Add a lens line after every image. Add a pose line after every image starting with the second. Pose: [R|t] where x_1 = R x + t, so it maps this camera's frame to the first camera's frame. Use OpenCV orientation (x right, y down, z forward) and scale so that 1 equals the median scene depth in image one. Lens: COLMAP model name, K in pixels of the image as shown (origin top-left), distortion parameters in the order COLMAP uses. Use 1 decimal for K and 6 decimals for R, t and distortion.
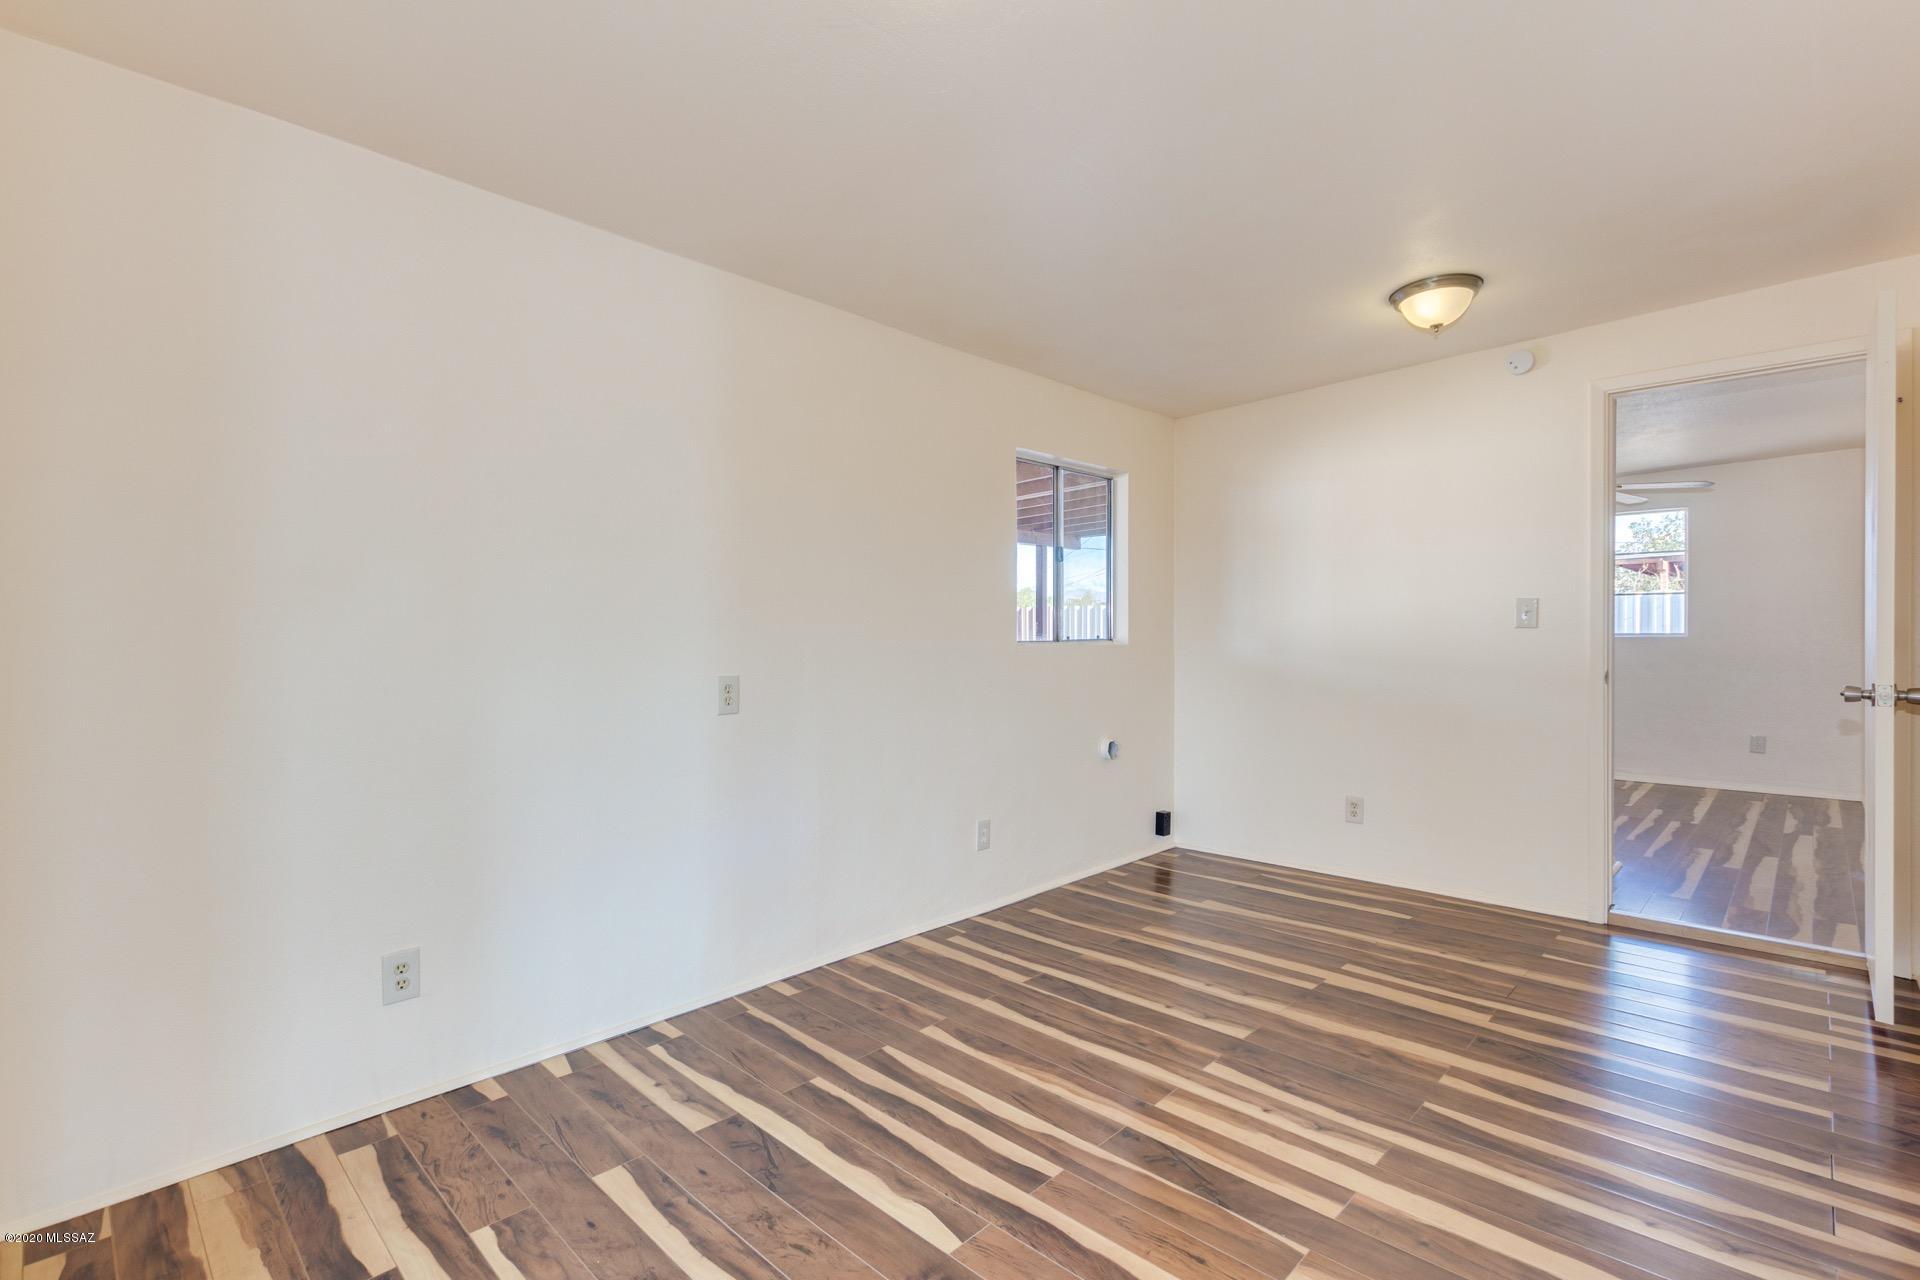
lens RADIAL K [[878.5, 0, 953.4], [0, 878.5, 638.4], [0, 0, 1]] dist [0.004417, -0.001272]
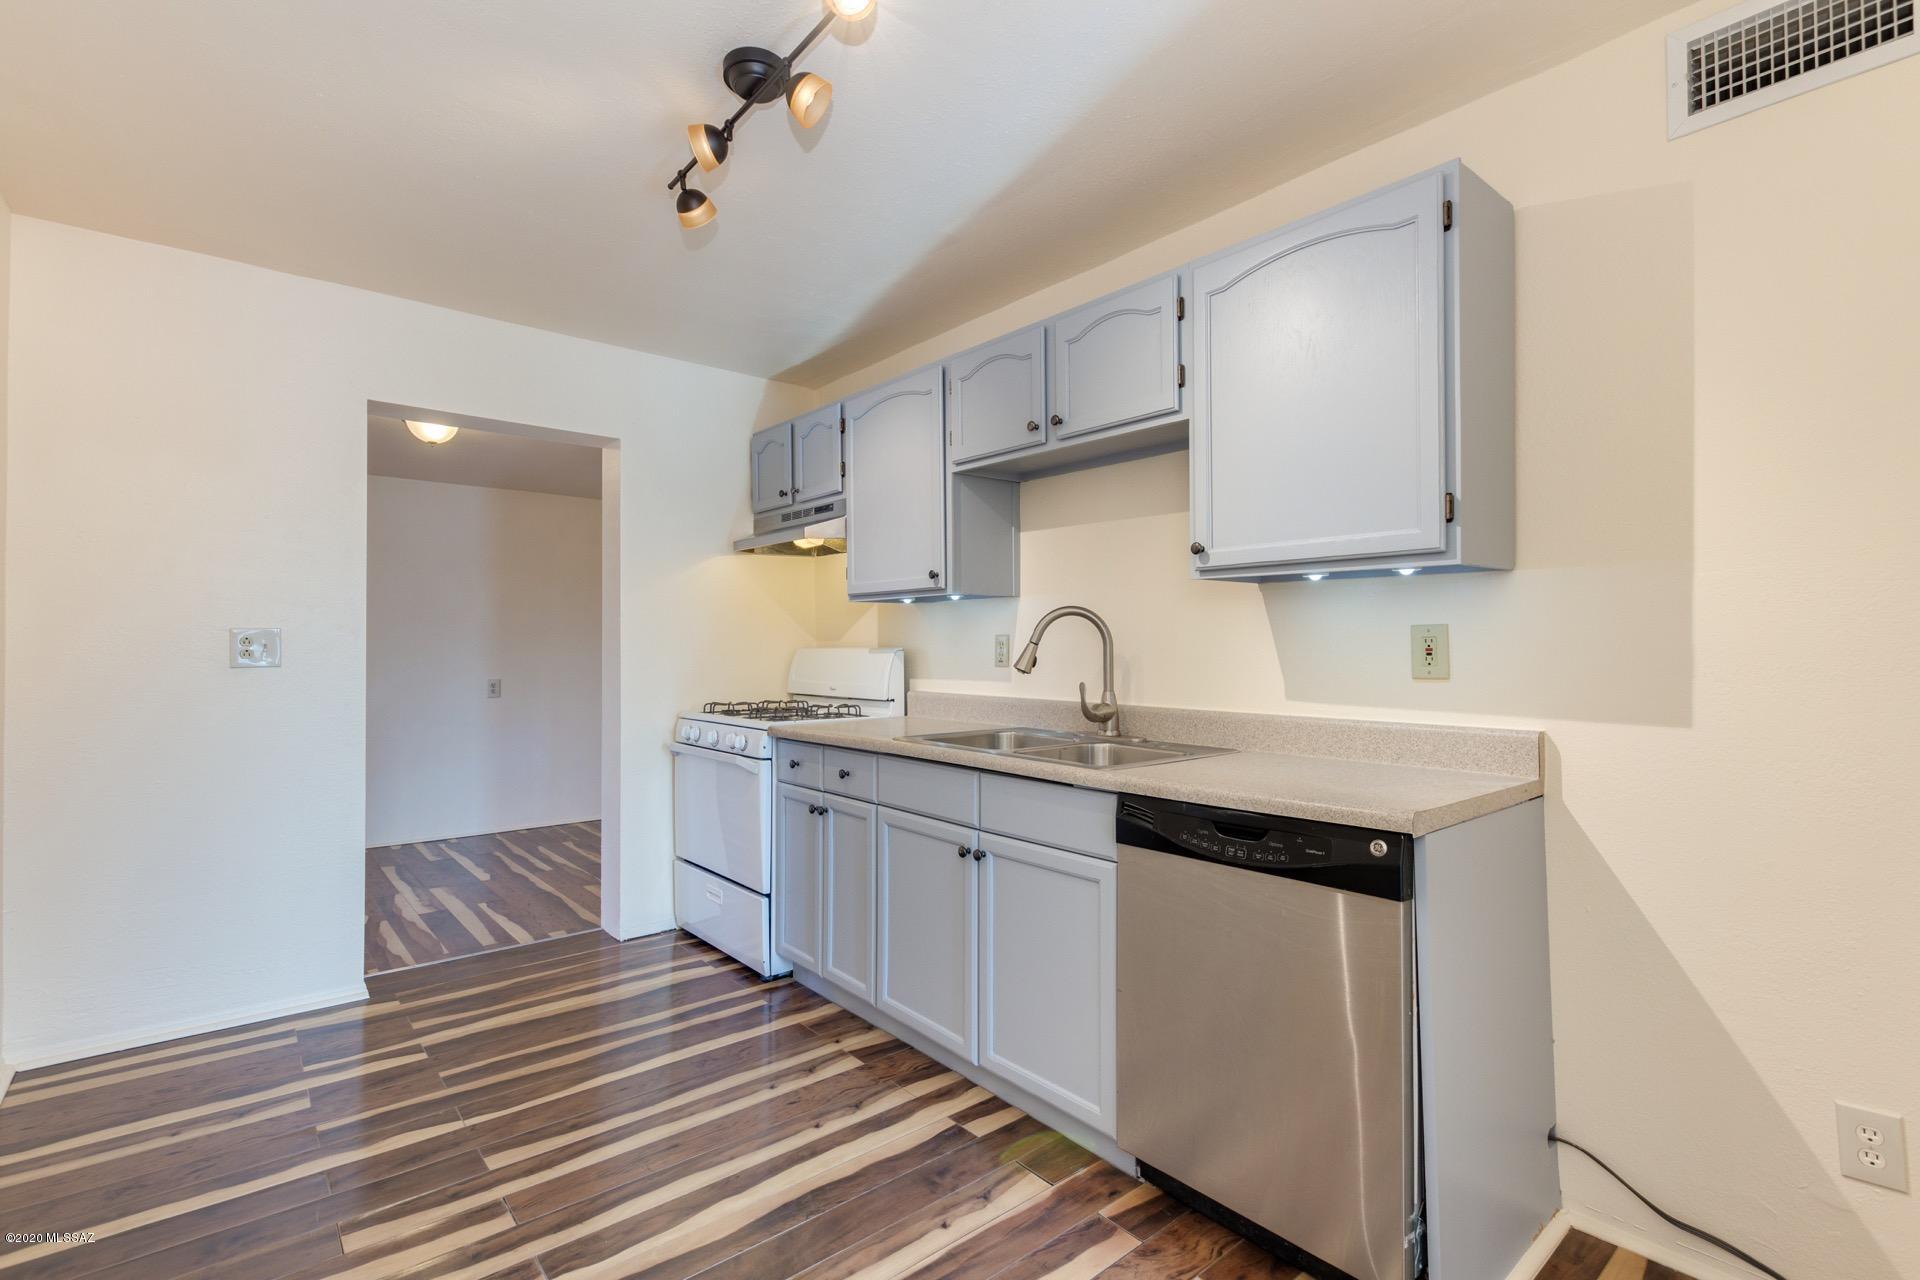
lens RADIAL K [[878.5, 0, 961.5], [0, 878.5, 642.0], [0, 0, 1]] dist [0.004417, -0.001272]
pose [[0.995674, -0.007144, -0.092645, 1.019693], [0.006136, 0.999919, -0.011164, -0.013985], [0.092717, 0.010547, 0.995637, -0.952688]]
